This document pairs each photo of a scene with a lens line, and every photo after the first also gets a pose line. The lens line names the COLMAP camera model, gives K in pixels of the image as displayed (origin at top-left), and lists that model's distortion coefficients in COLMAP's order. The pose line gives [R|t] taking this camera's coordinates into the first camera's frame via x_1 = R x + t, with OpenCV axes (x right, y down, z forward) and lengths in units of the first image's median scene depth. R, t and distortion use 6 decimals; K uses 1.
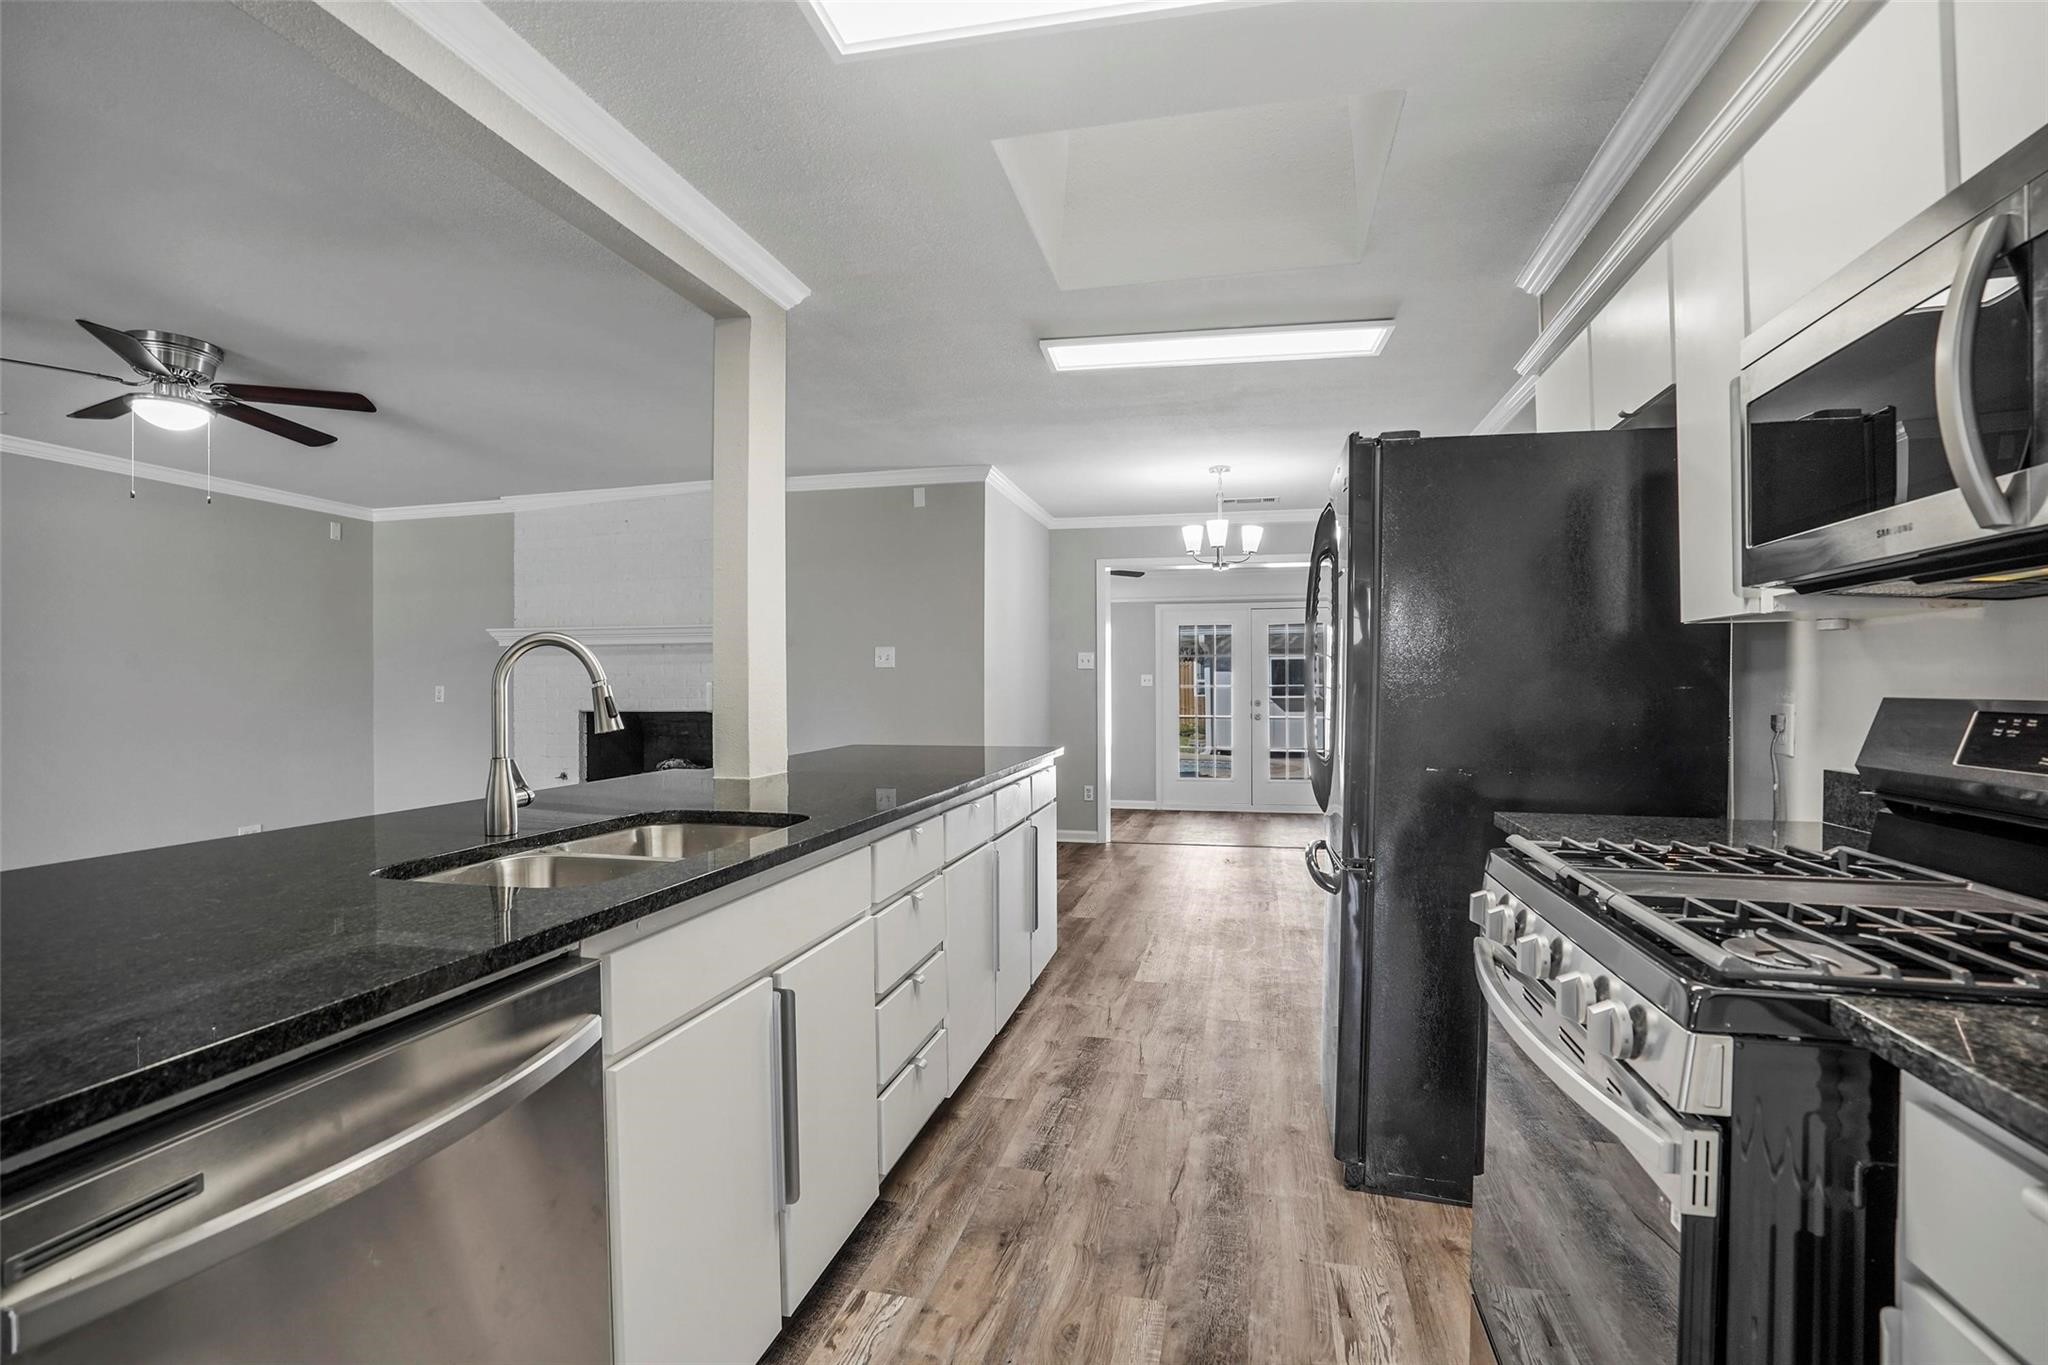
lens RADIAL K [[968.3, 0, 1008.0], [0, 968.3, 688.0], [0, 0, 1]] dist [-0.019975, 0.001175]
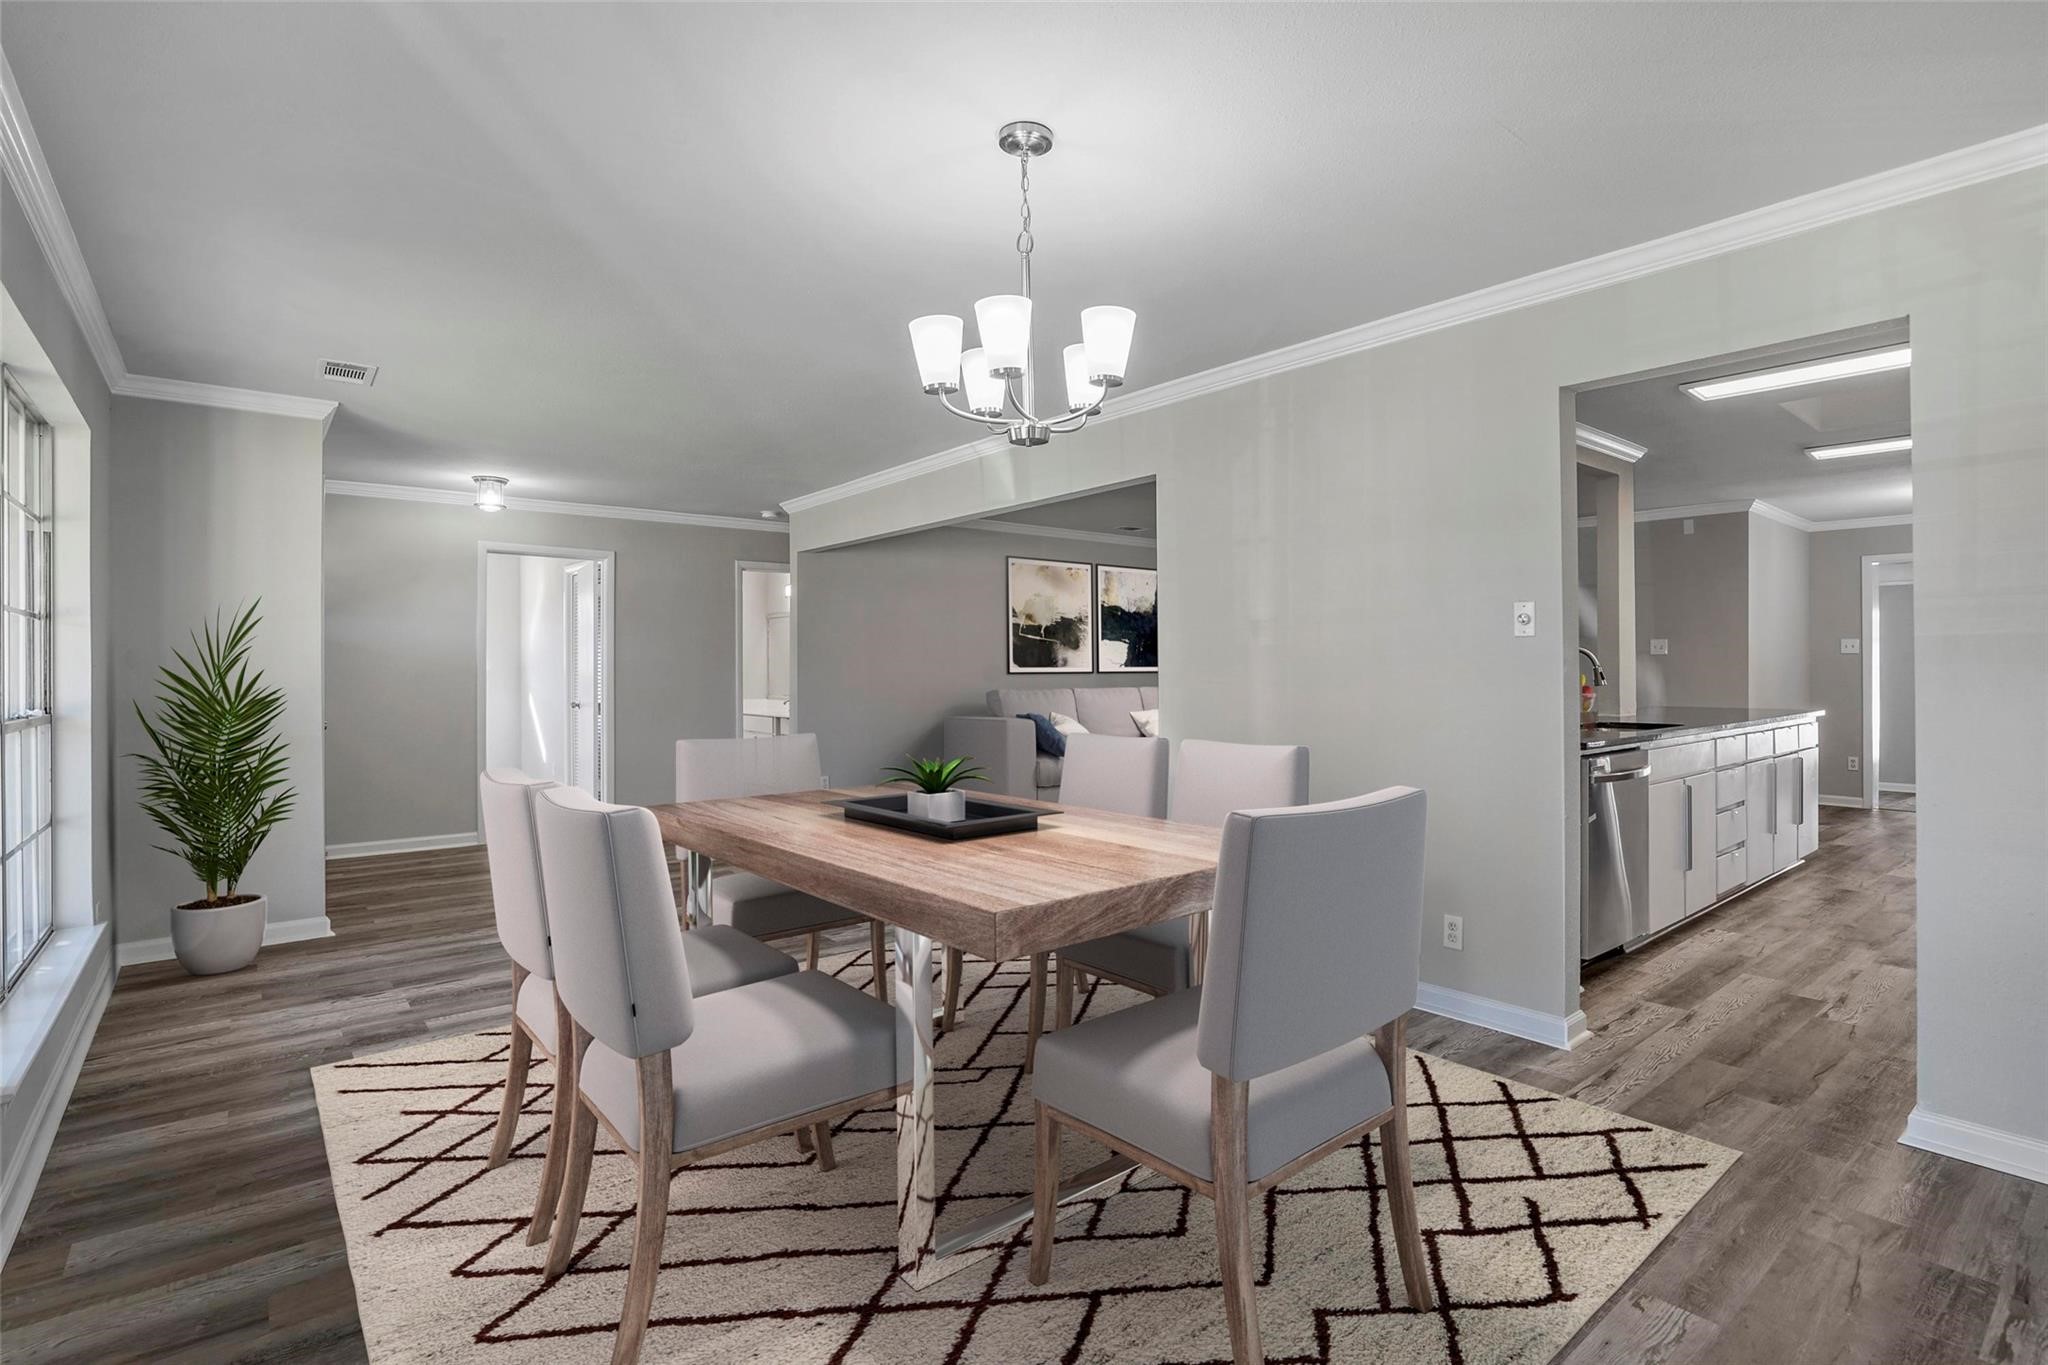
lens RADIAL K [[968.3, 0, 1030.2], [0, 968.3, 675.7], [0, 0, 1]] dist [-0.019975, 0.001175]
pose [[0.803701, 0.003026, -0.595026, -0.034982], [-0.000665, 0.999991, 0.004188, 0.003900], [0.595033, -0.002970, 0.803696, -0.628867]]
